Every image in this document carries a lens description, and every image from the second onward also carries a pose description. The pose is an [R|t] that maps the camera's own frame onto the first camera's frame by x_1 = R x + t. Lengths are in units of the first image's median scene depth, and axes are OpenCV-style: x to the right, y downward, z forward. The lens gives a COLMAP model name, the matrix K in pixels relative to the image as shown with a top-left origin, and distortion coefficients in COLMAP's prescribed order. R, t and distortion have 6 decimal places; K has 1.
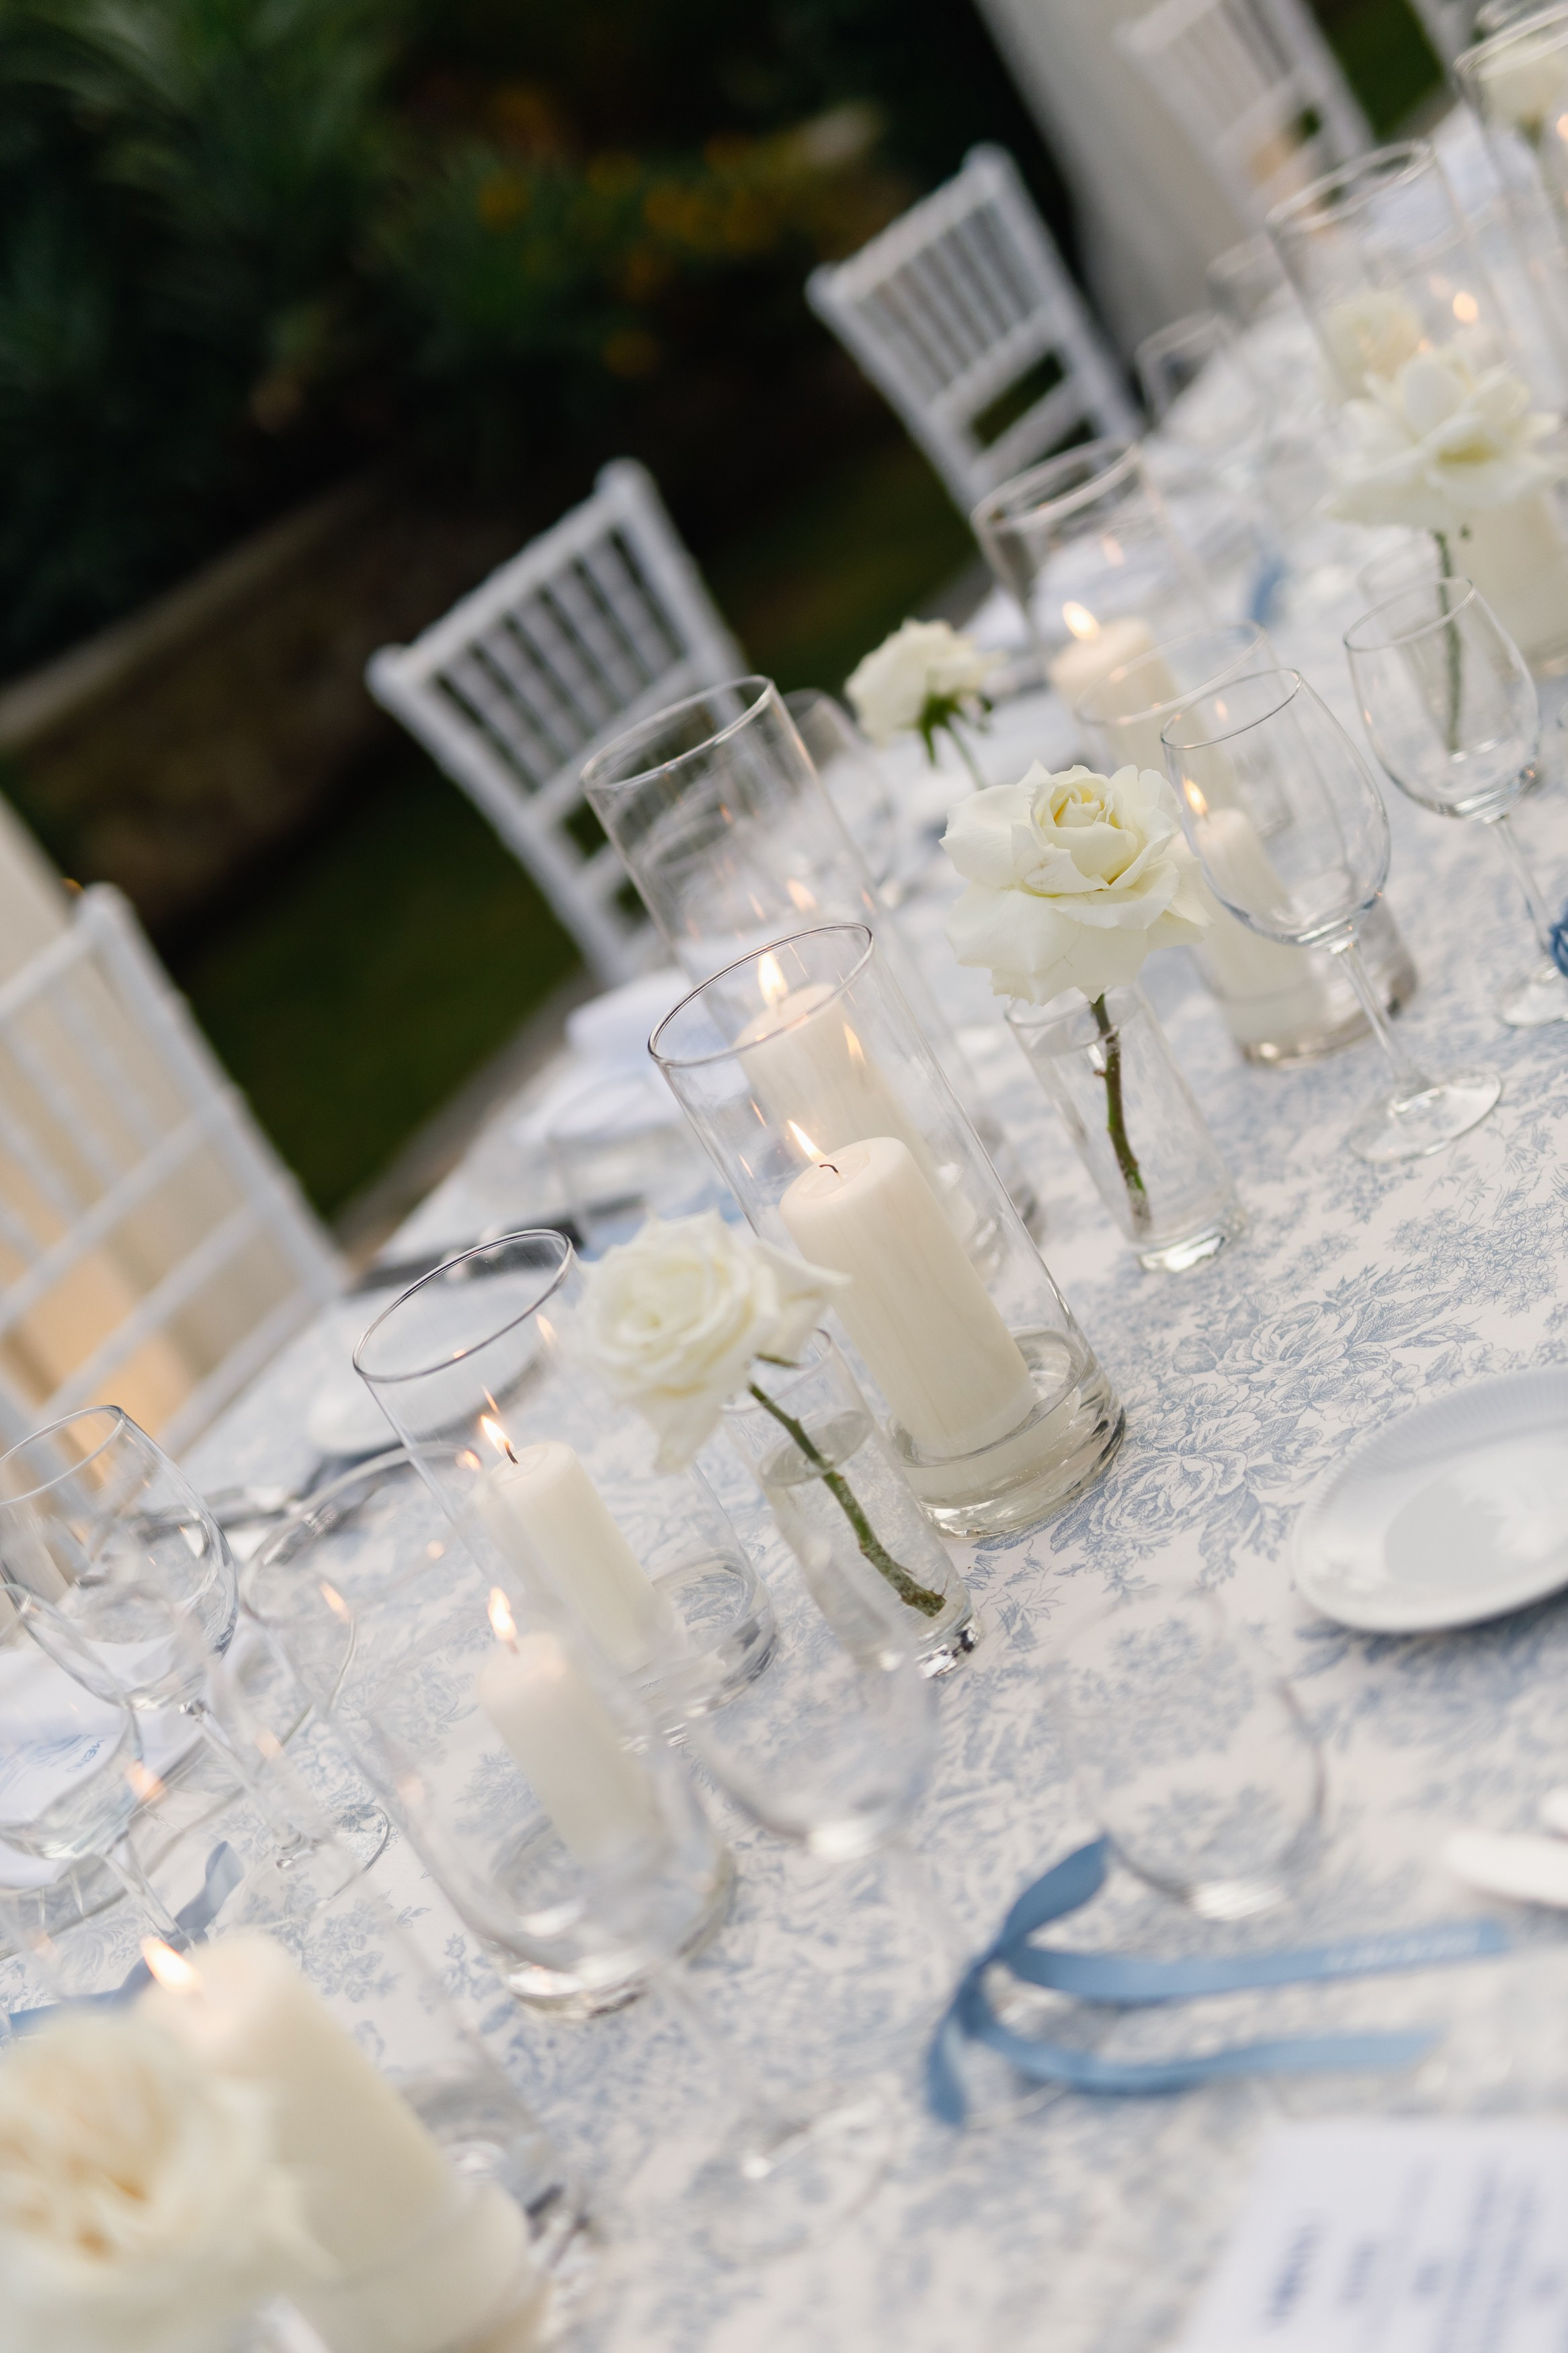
lens RADIAL K [[3352.5, 0, 788.4], [0, 3352.5, 1175.3], [0, 0, 1]] dist [0.016976, 0.000000]
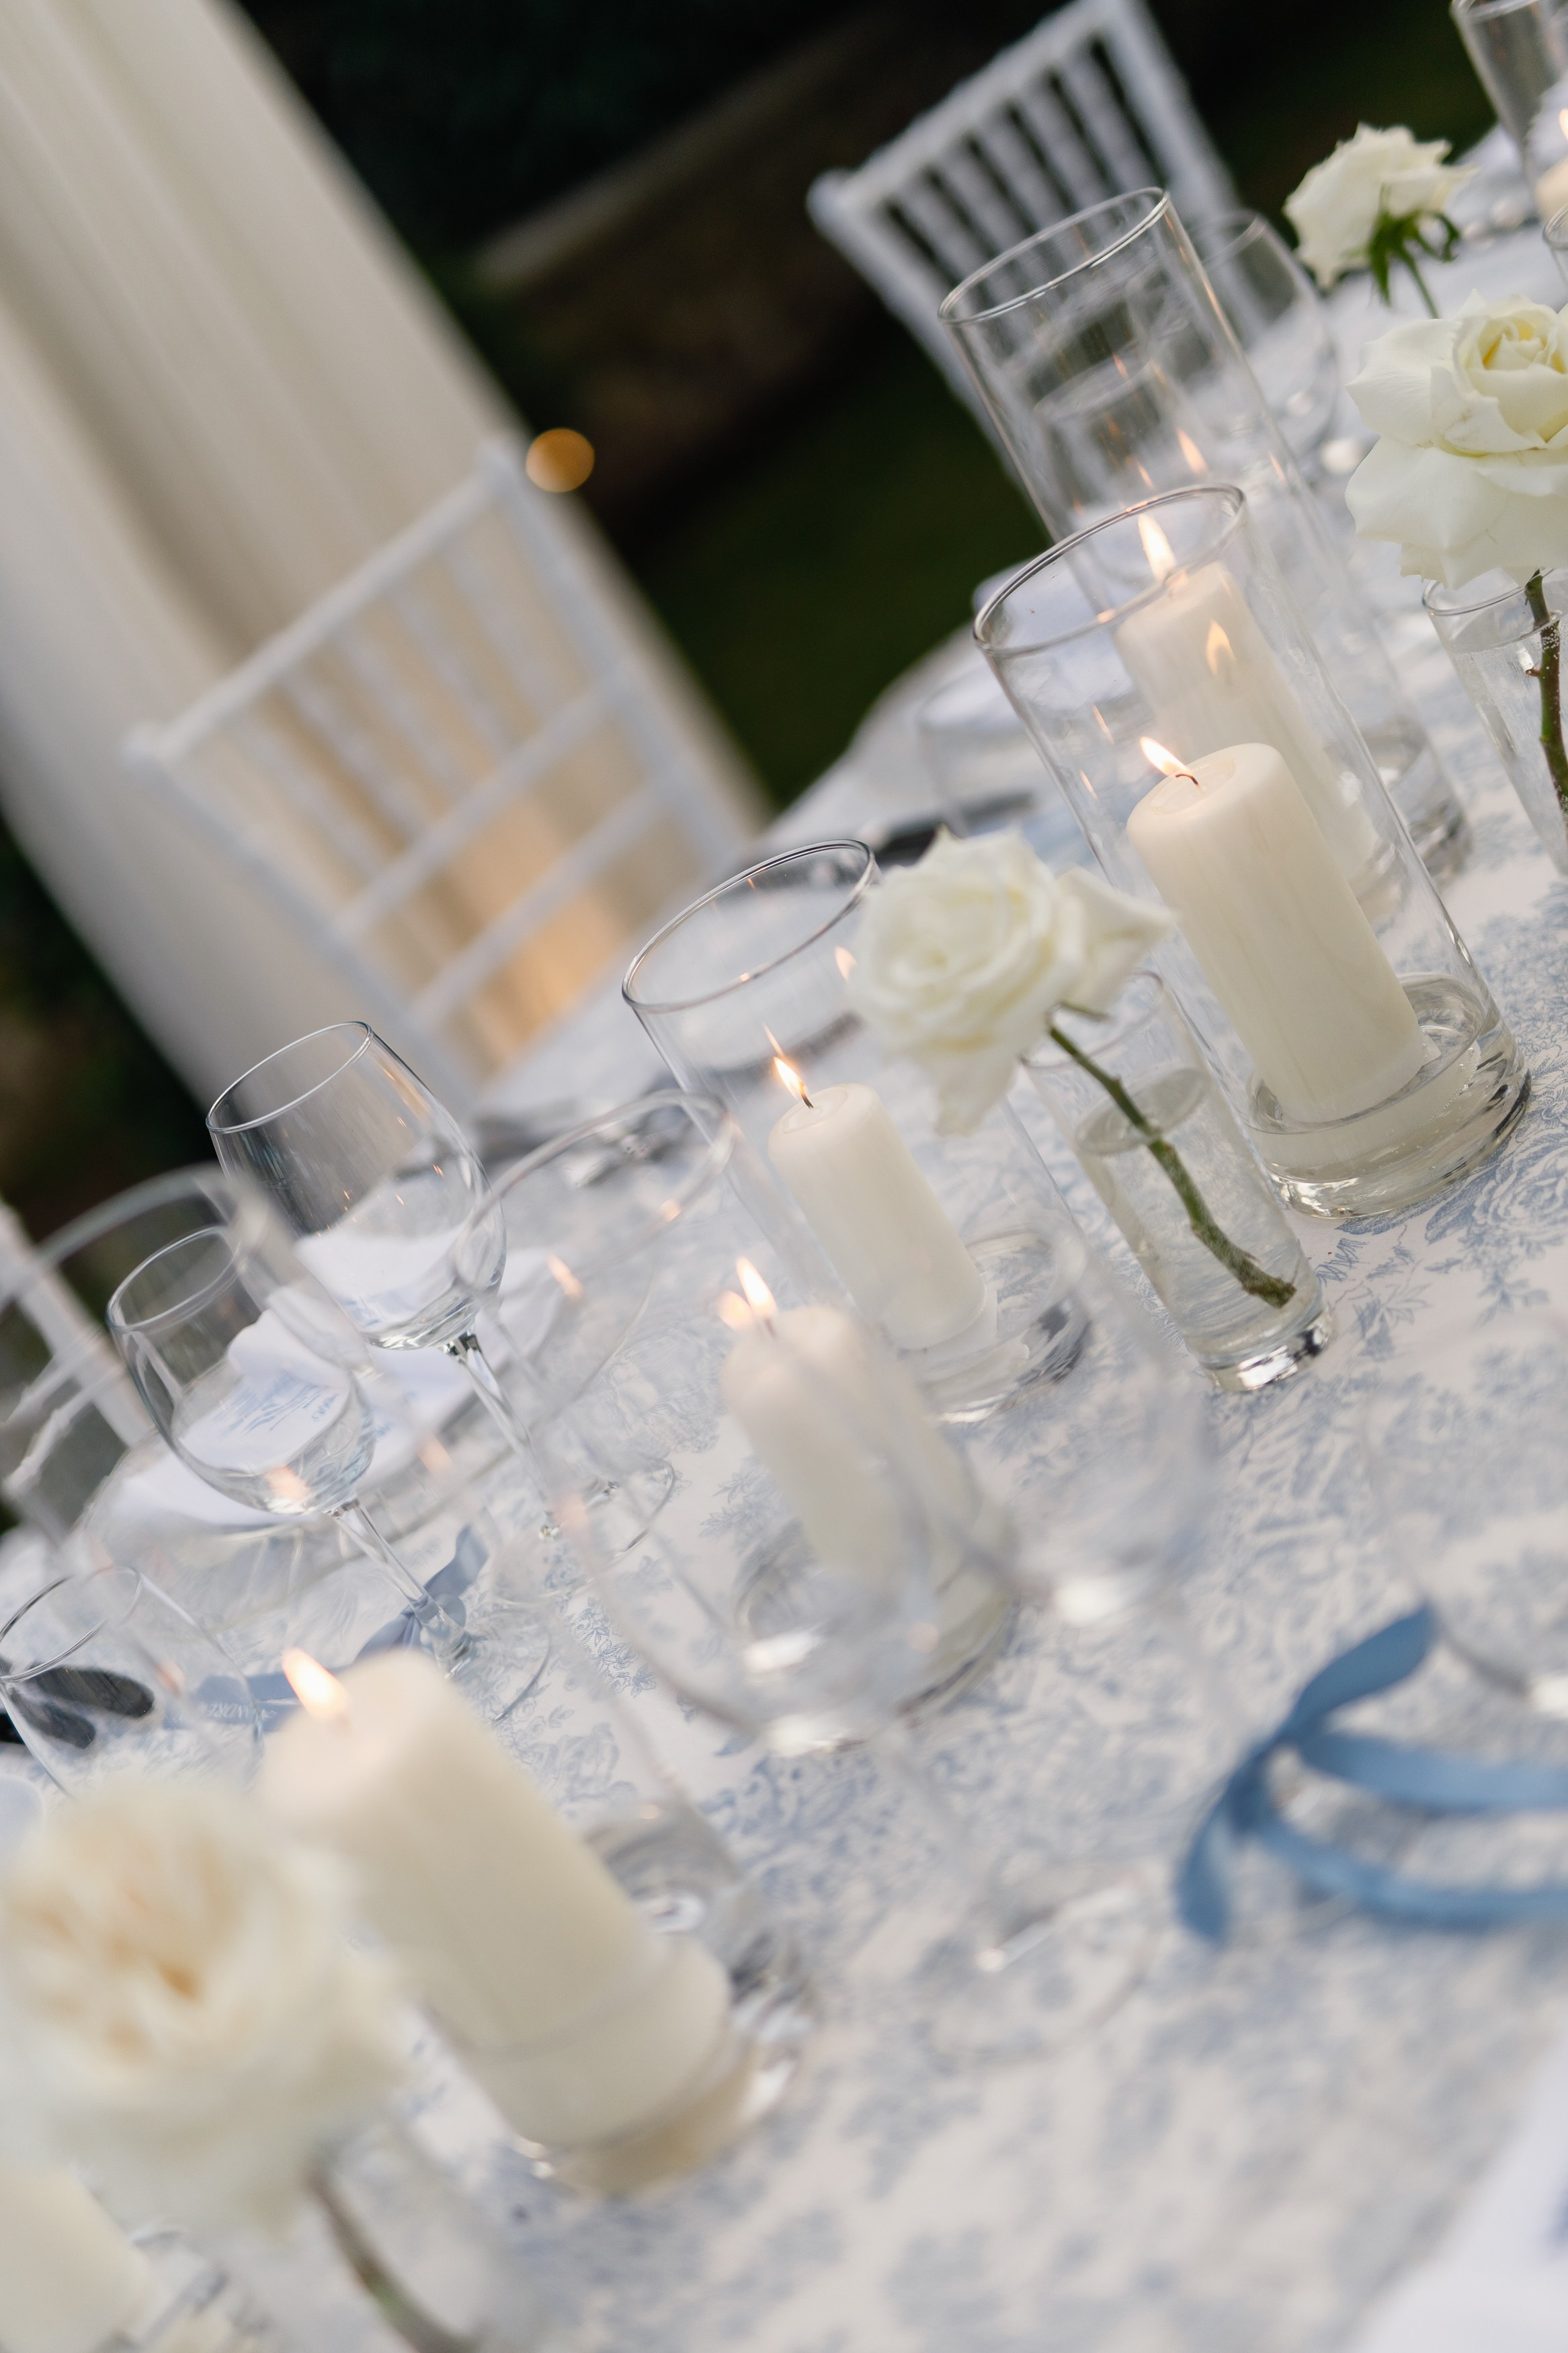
lens RADIAL K [[3352.5, 0, 775.5], [0, 3352.5, 1177.0], [0, 0, 1]] dist [0.016976, 0.000000]
pose [[0.985574, 0.049838, -0.161744, 0.054822], [-0.028773, 0.991089, 0.130054, -0.010294], [0.166784, -0.123524, 0.978225, 0.147822]]
